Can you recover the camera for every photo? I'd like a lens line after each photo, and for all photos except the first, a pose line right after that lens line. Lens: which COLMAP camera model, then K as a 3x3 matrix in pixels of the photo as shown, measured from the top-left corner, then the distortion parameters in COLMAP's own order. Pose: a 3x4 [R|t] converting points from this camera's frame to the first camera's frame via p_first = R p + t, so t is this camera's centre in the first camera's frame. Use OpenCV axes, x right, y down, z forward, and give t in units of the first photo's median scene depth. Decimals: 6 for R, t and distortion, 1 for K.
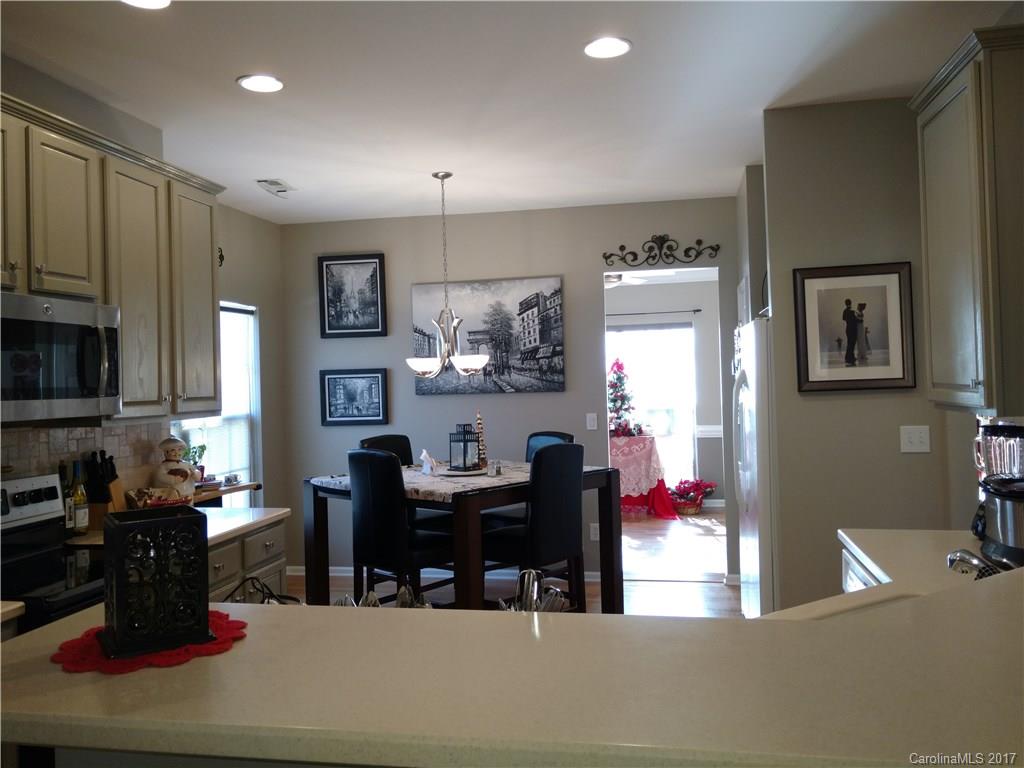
lens RADIAL K [[834.2, 0, 512.4], [0, 834.2, 380.9], [0, 0, 1]] dist [0.011496, 0.004747]
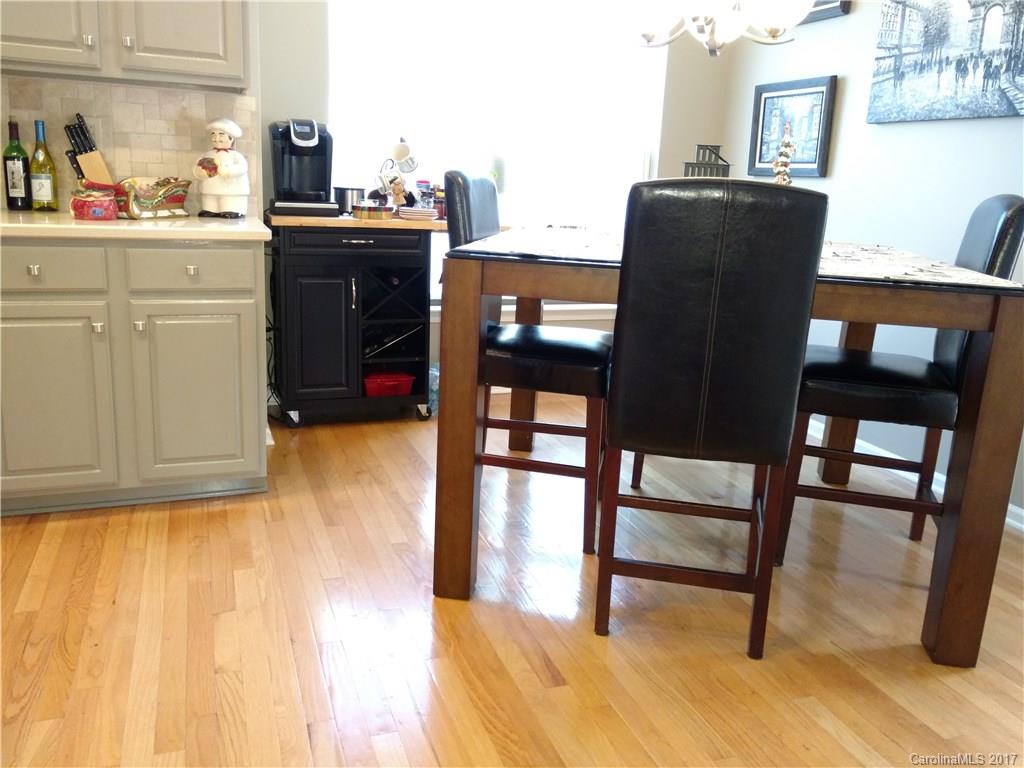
lens RADIAL K [[834.2, 0, 512.2], [0, 834.2, 379.5], [0, 0, 1]] dist [0.011496, 0.004747]
pose [[0.527441, 0.255551, -0.810247, 0.244351], [-0.066498, 0.963181, 0.260499, 0.049966], [0.846986, -0.083518, 0.525014, 0.497206]]
